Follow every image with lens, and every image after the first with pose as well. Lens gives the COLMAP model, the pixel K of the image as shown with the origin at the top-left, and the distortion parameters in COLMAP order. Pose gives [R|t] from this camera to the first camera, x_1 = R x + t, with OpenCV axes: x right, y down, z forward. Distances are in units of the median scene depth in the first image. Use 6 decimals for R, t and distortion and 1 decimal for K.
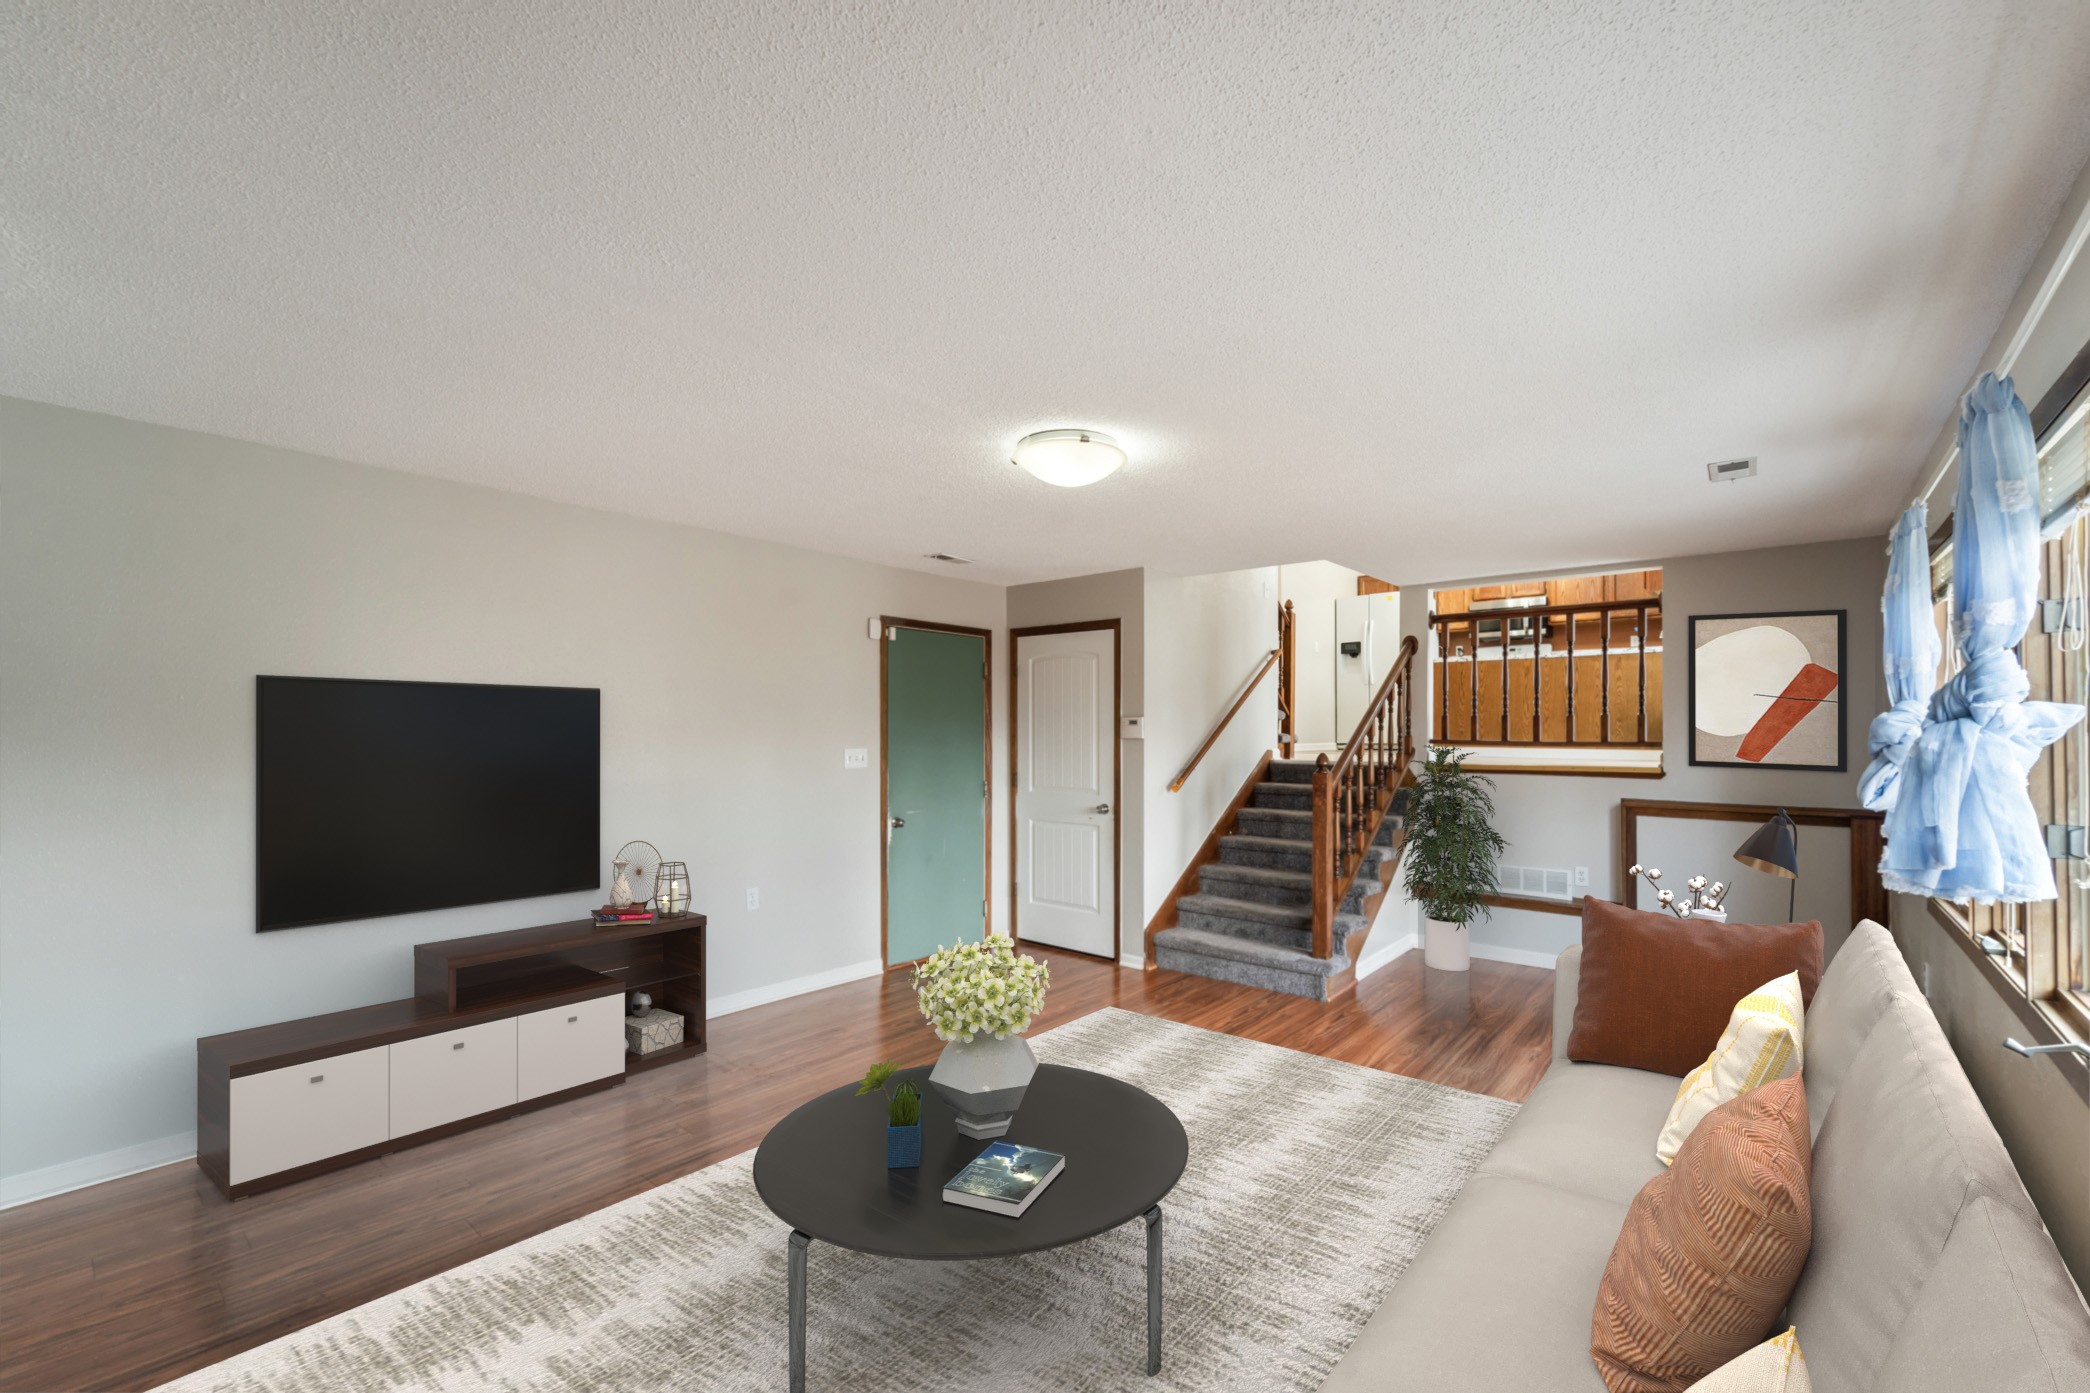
lens RADIAL K [[860.1, 0, 1031.5], [0, 860.1, 687.8], [0, 0, 1]] dist [-0.001339, -0.000083]
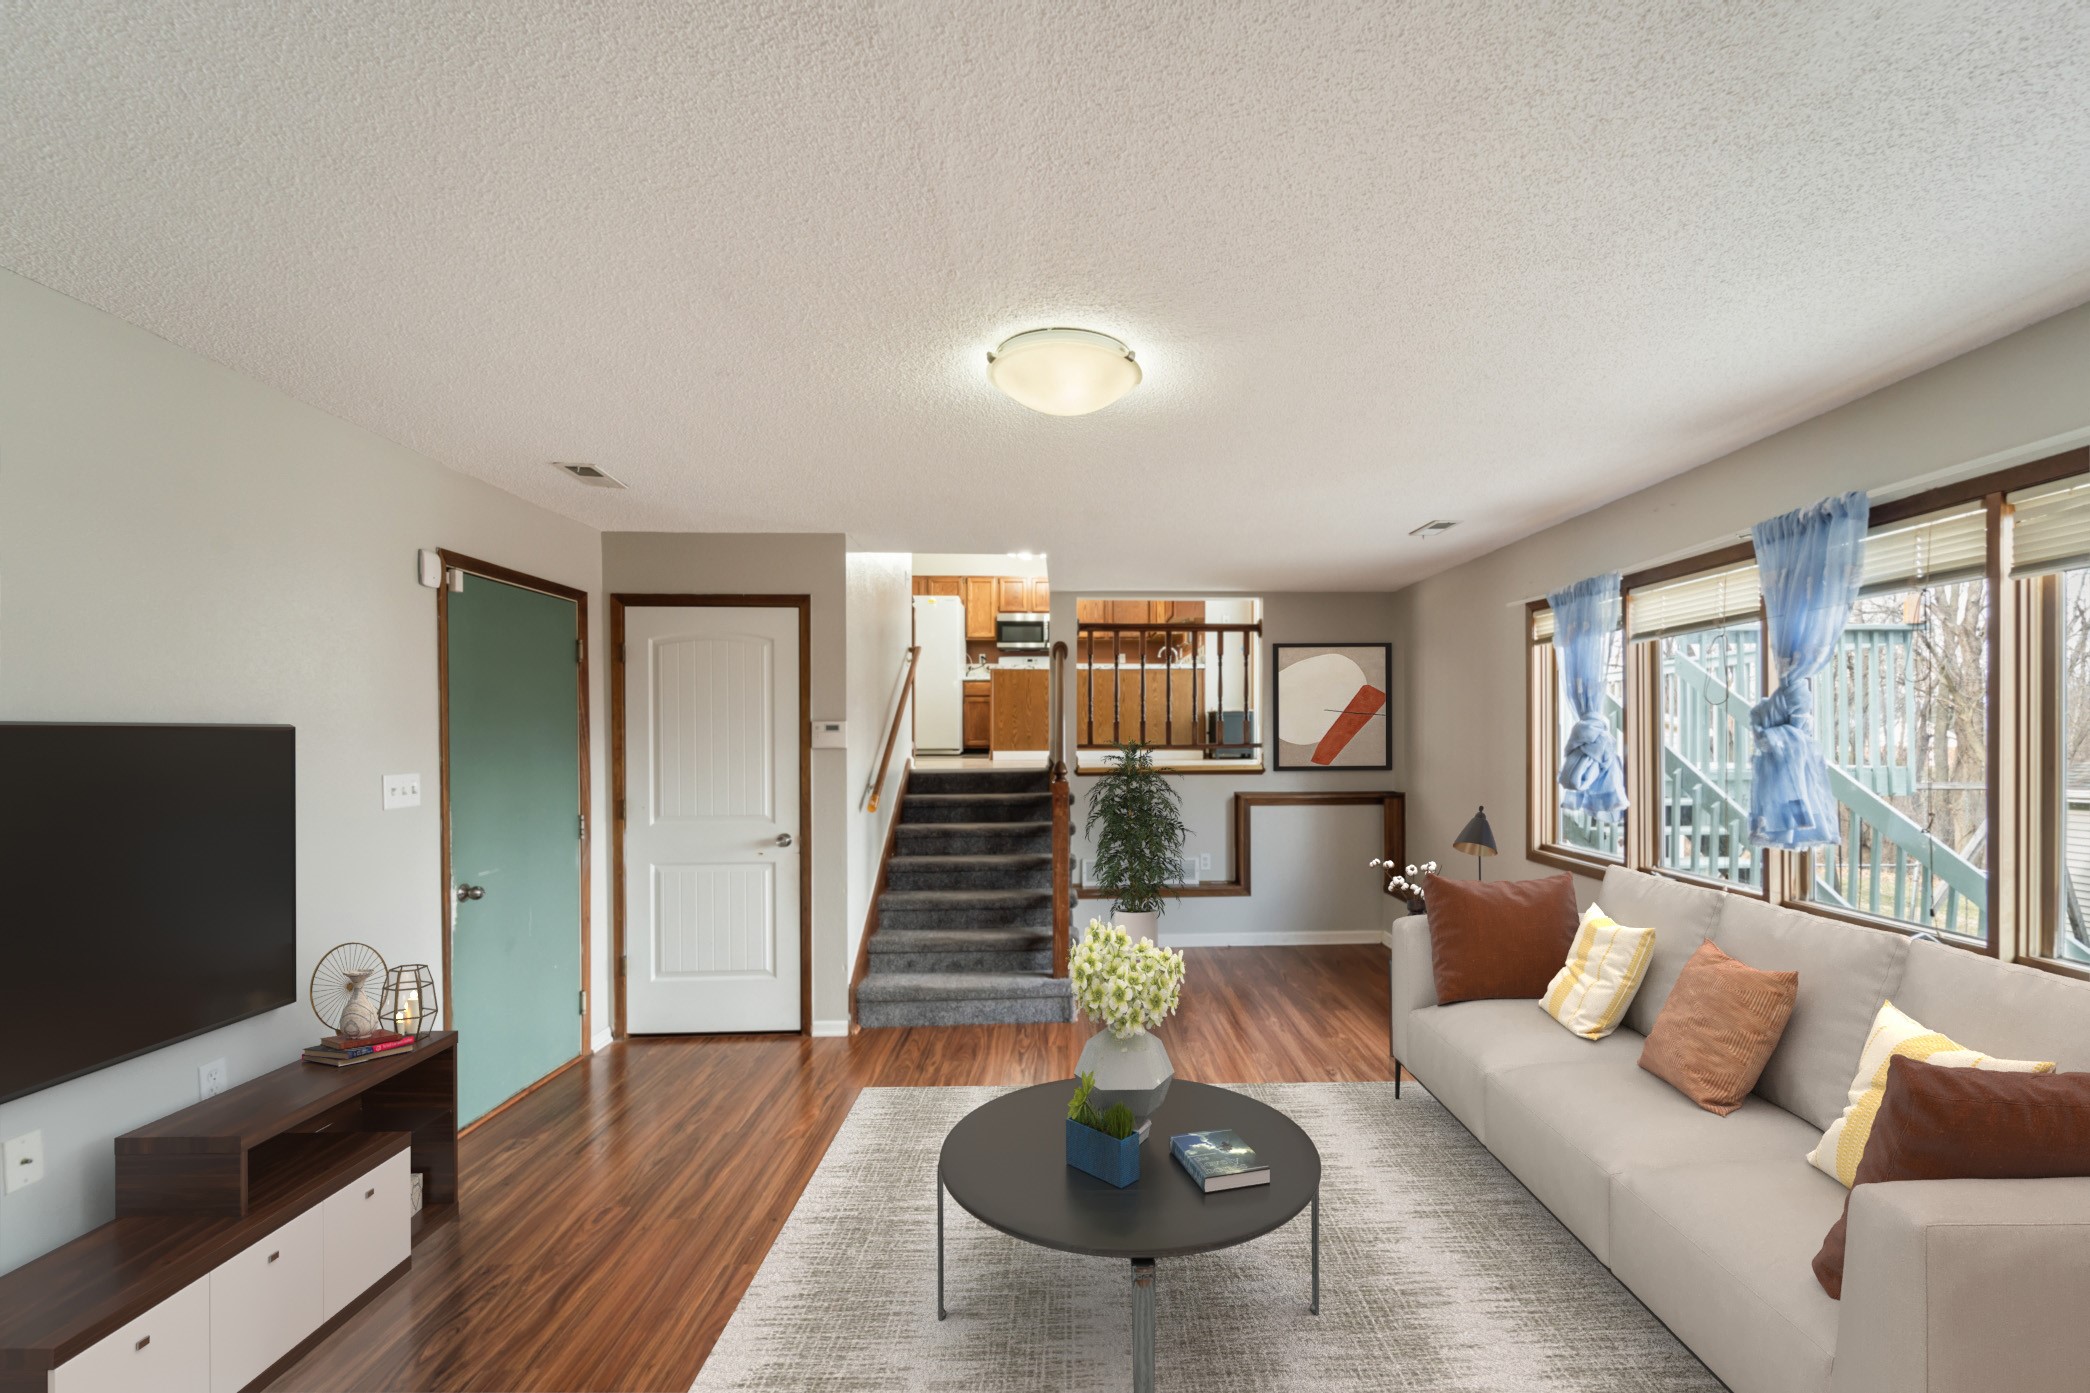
lens RADIAL K [[890.5, 0, 1038.9], [0, 890.5, 715.0], [0, 0, 1]] dist [0.014408, 0.000038]
pose [[0.727056, 0.009070, 0.686518, -0.308091], [-0.027064, 0.999514, 0.015457, 0.010606], [-0.686044, -0.029818, 0.726949, 0.272626]]
